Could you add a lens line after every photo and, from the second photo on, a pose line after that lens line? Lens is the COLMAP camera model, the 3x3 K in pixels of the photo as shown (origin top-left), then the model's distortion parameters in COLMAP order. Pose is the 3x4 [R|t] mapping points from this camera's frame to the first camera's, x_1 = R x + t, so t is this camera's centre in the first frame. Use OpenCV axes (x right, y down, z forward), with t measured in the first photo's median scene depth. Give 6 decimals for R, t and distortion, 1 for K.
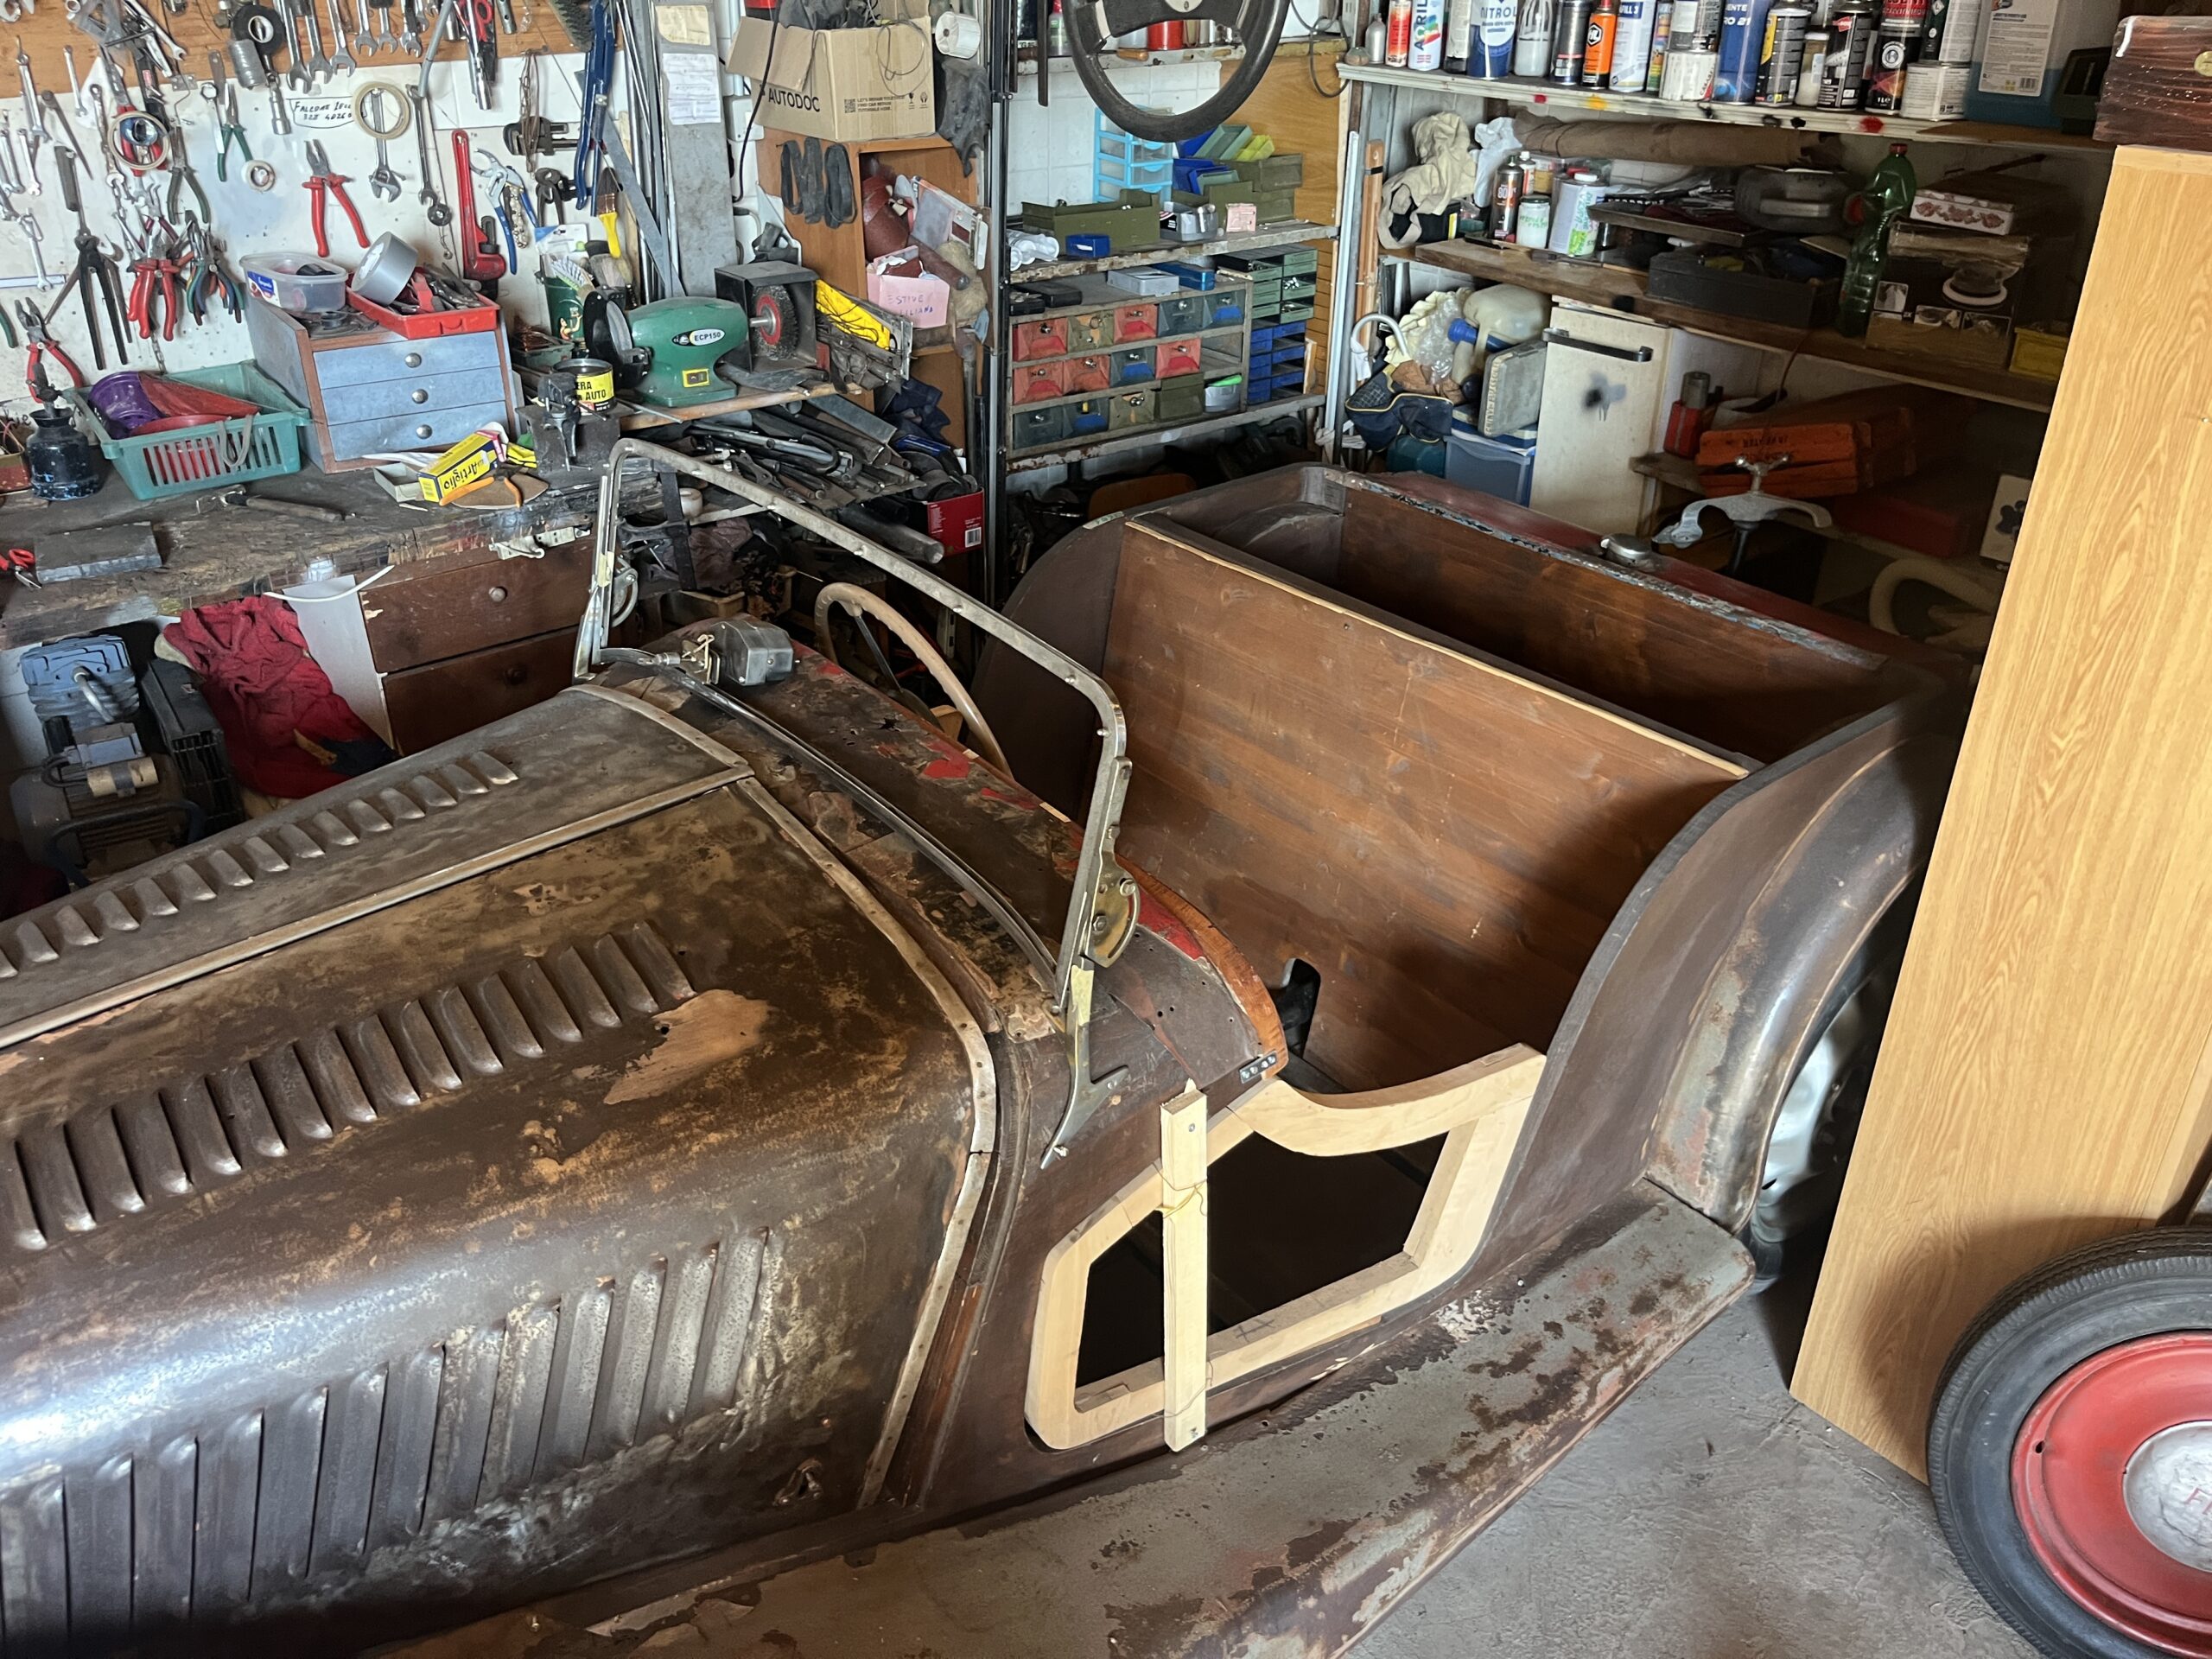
lens RADIAL K [[1669.4, 0, 1106.6], [0, 1669.4, 837.3], [0, 0, 1]] dist [0.066469, -0.069433]
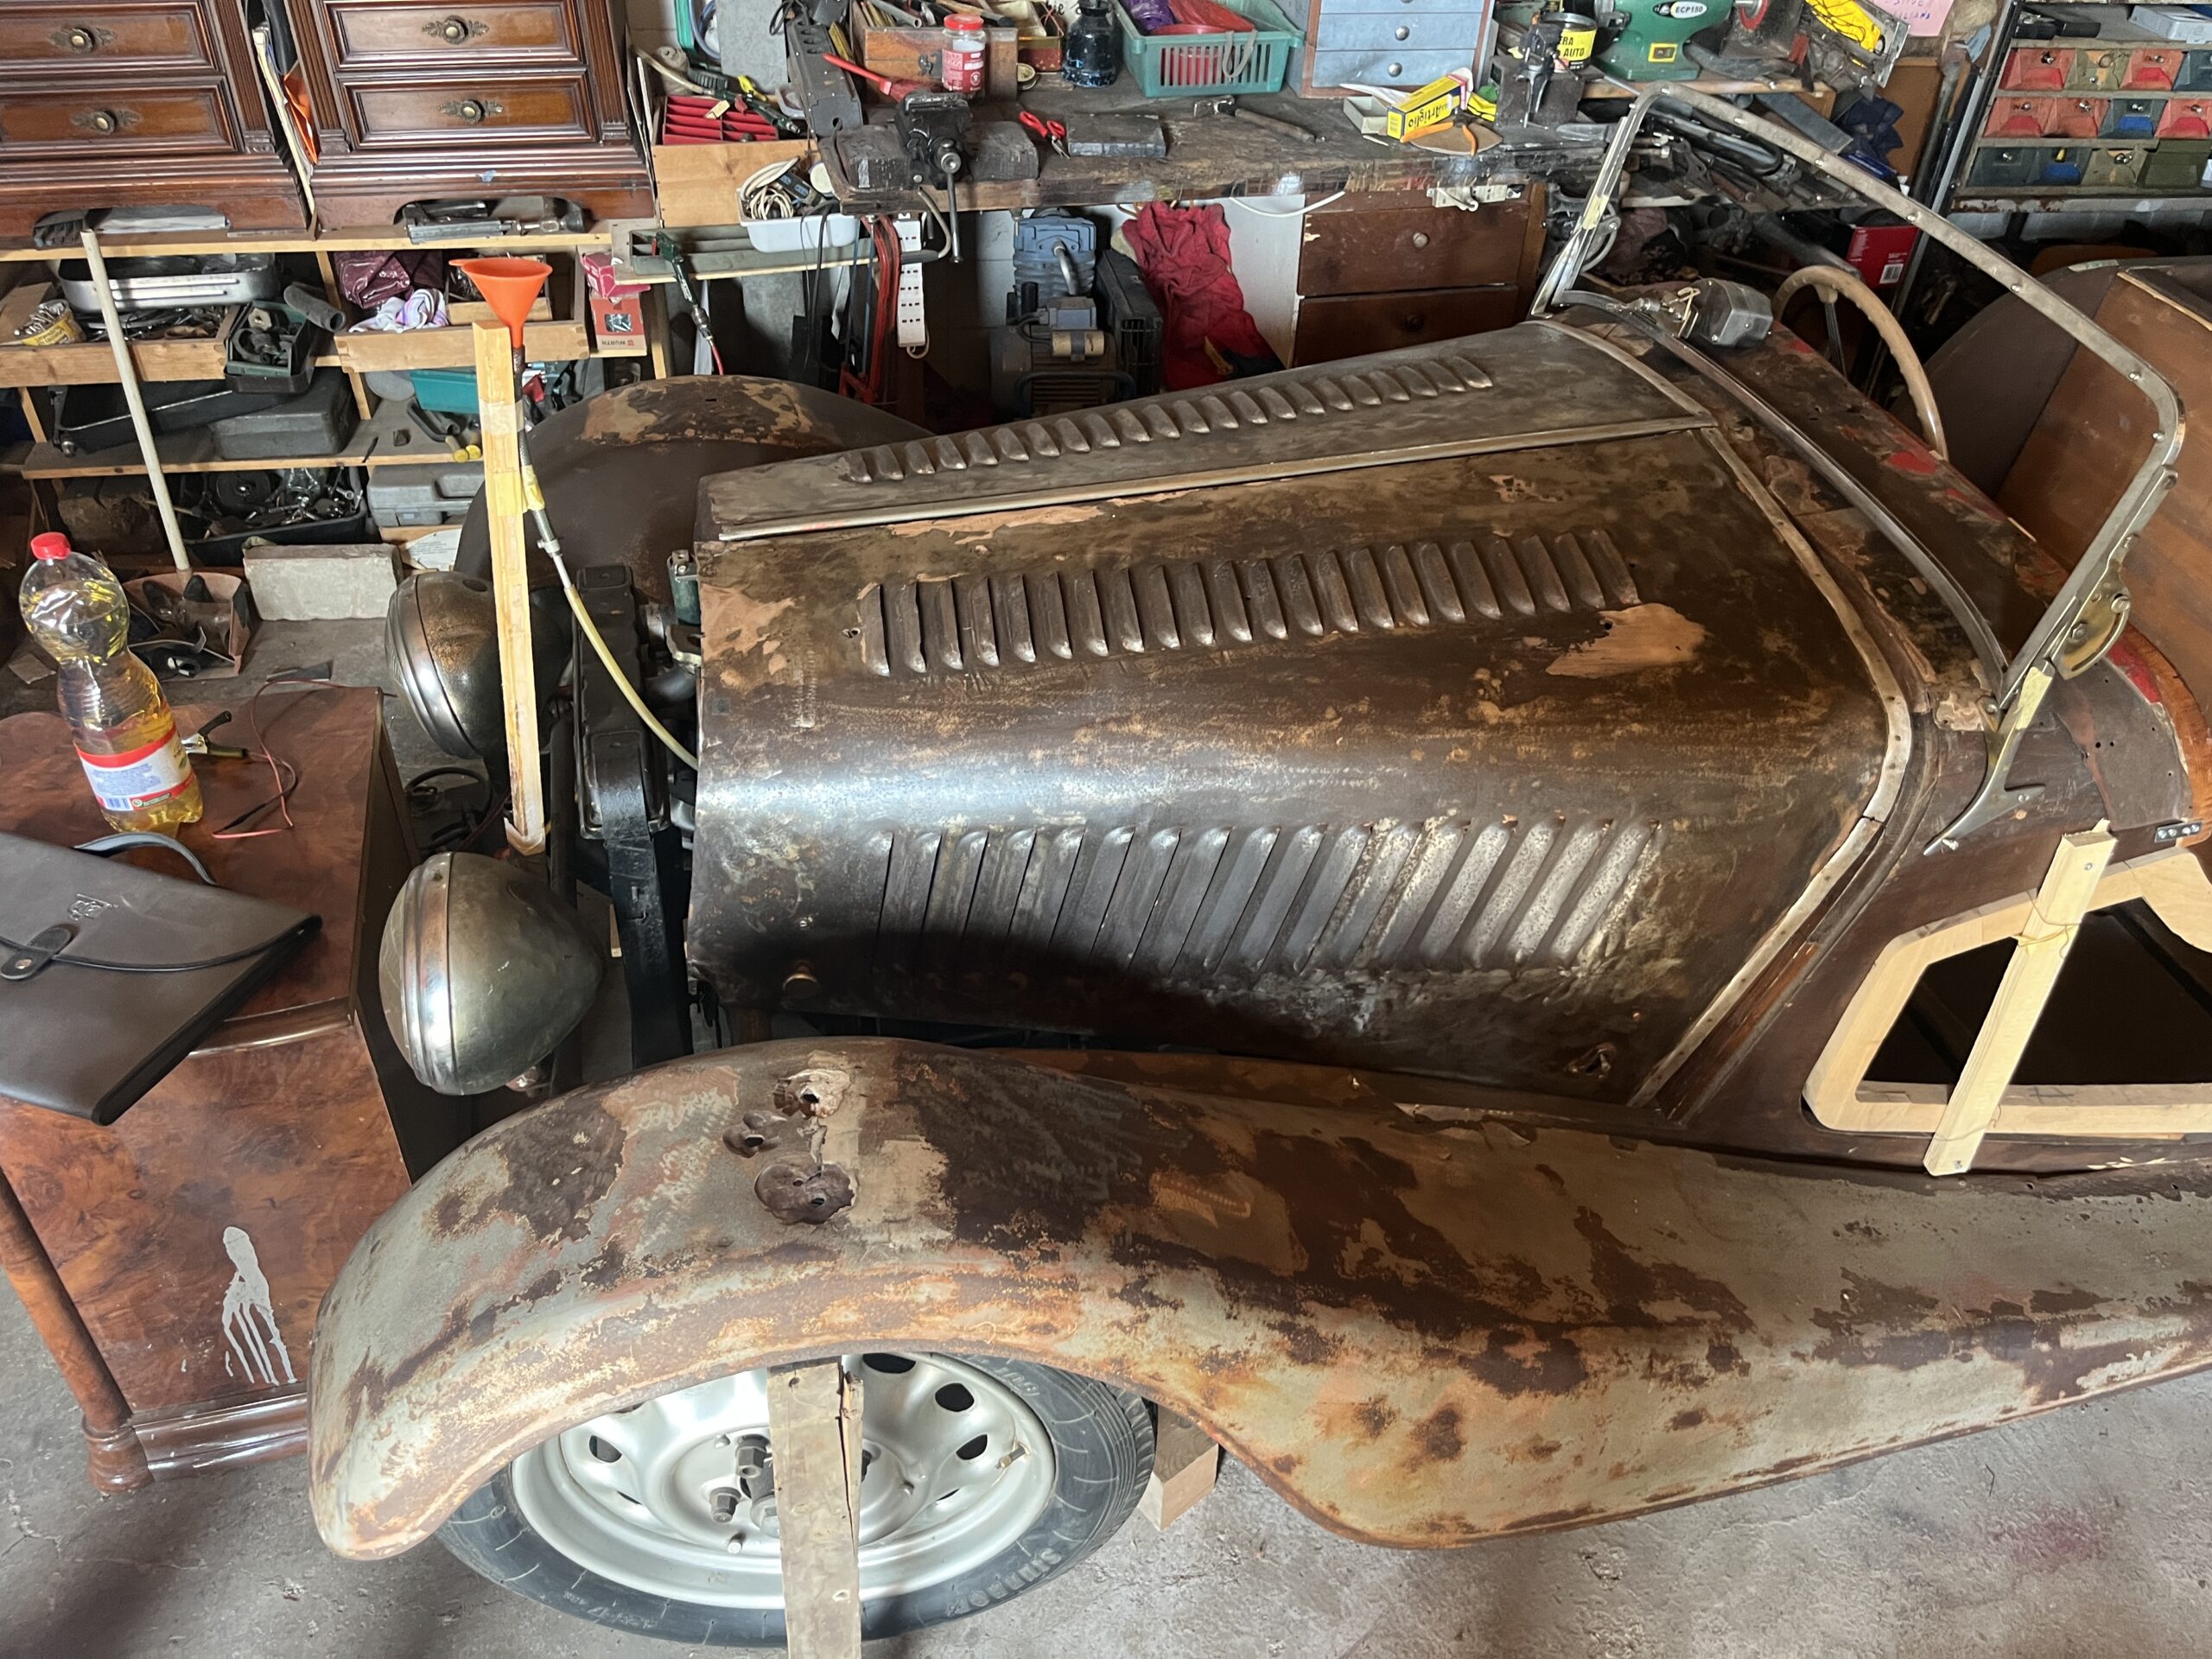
lens RADIAL K [[1690.0, 0, 1106.0], [0, 1690.0, 829.5], [0, 0, 1]] dist [0.070312, -0.094576]
pose [[0.897334, 0.292066, -0.330893, -0.133615], [-0.245586, 0.953357, 0.175495, 0.112108], [0.366715, -0.076214, 0.927206, -0.136912]]
